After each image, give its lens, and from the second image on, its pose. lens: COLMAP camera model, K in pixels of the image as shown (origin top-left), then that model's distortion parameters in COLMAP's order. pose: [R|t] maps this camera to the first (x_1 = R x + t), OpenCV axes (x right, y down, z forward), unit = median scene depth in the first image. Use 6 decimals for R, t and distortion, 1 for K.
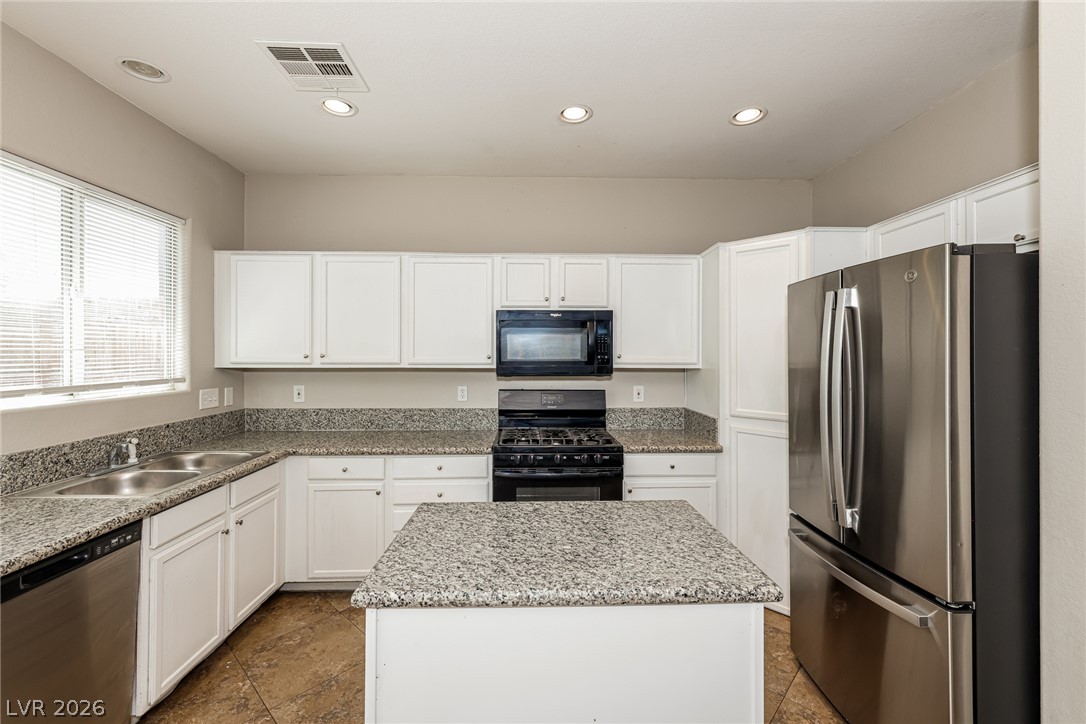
lens RADIAL K [[455.2, 0, 541.4], [0, 455.2, 354.1], [0, 0, 1]] dist [0.008004, 0.000334]
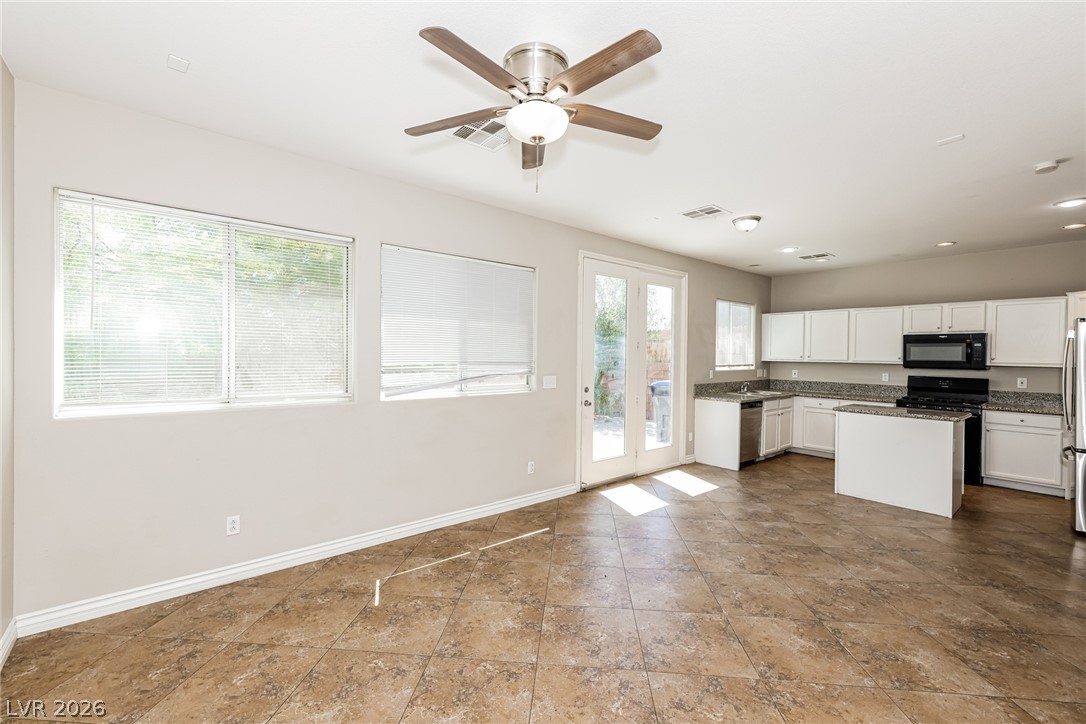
lens RADIAL K [[455.2, 0, 538.0], [0, 455.2, 357.7], [0, 0, 1]] dist [0.008004, 0.000334]
pose [[0.614007, 0.014013, -0.789176, 0.498100], [-0.008673, 0.999902, 0.011007, -0.003929], [0.789253, 0.000086, 0.614068, -1.492253]]
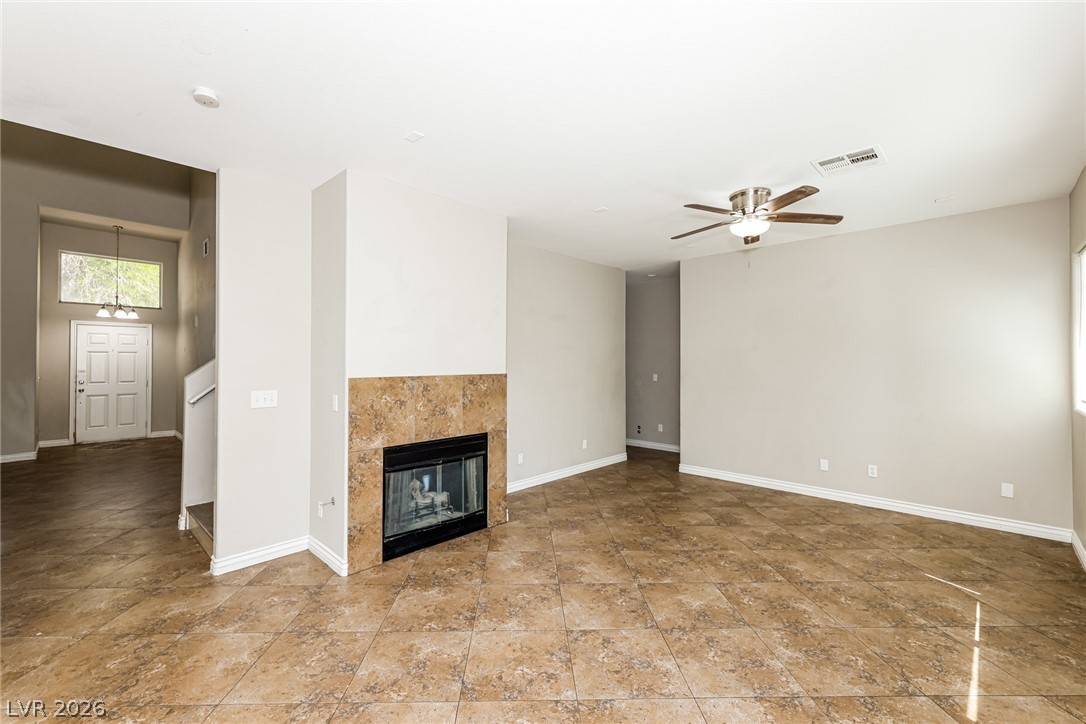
lens RADIAL K [[455.2, 0, 534.9], [0, 455.2, 358.4], [0, 0, 1]] dist [0.008004, 0.000334]
pose [[-0.697508, 0.003815, 0.716567, -0.529801], [-0.001709, 0.999974, -0.006987, 0.000980], [-0.716575, -0.006097, -0.697483, 0.185542]]
